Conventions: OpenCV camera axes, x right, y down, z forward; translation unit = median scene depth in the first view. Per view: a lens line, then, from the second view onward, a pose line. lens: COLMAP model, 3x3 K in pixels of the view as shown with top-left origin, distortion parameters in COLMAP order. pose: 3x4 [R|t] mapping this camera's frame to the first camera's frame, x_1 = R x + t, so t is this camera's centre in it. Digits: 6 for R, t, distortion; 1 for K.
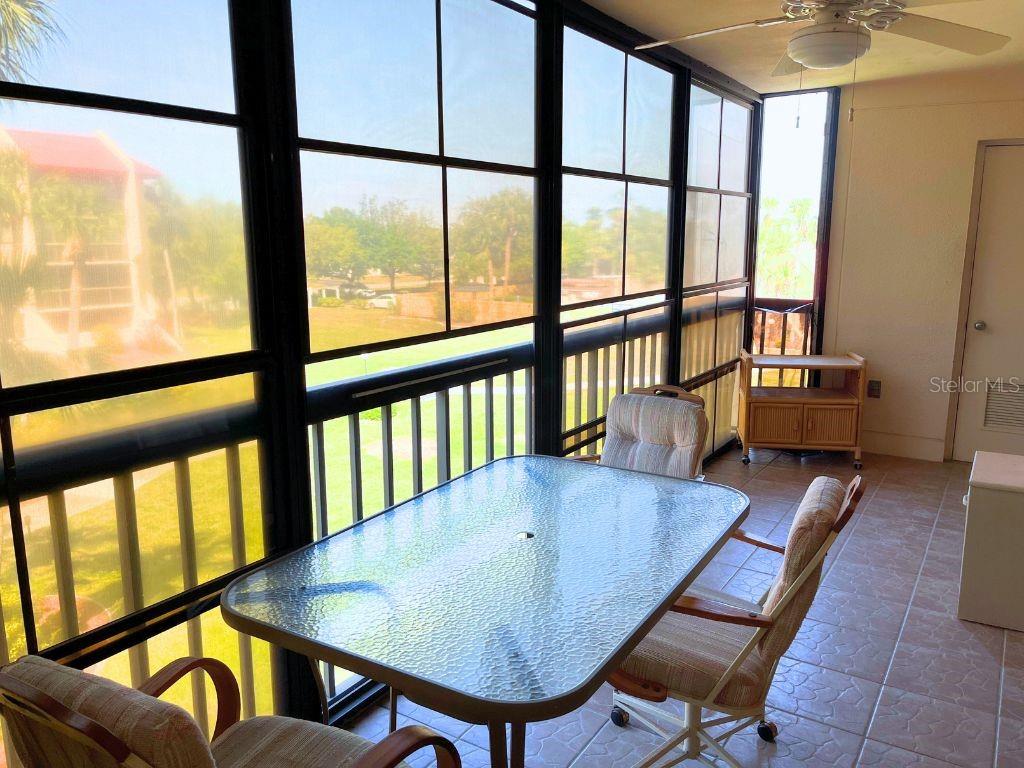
lens RADIAL K [[772.1, 0, 512.0], [0, 772.1, 384.0], [0, 0, 1]] dist [0.057302, -0.001265]
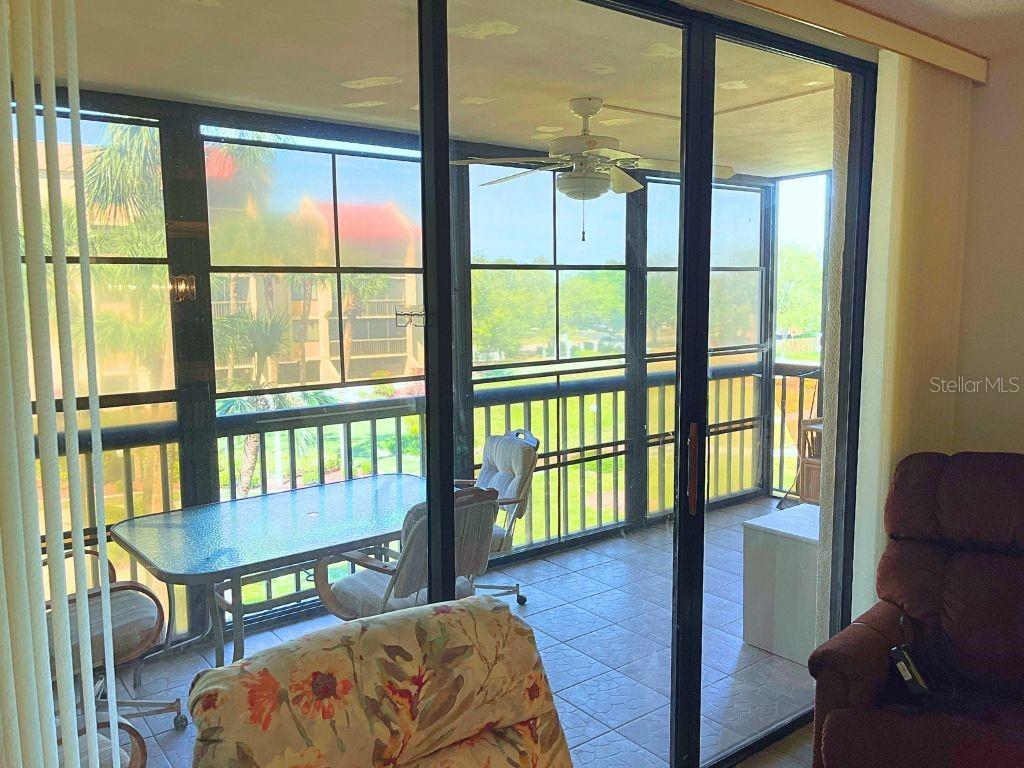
lens RADIAL K [[805.2, 0, 512.0], [0, 805.2, 384.0], [0, 0, 1]] dist [0.065595, -0.000577]
pose [[0.941105, 0.032006, -0.336595, 0.444085], [-0.055570, 0.996614, -0.060605, 0.005662], [0.333516, 0.075740, 0.939697, -0.199596]]
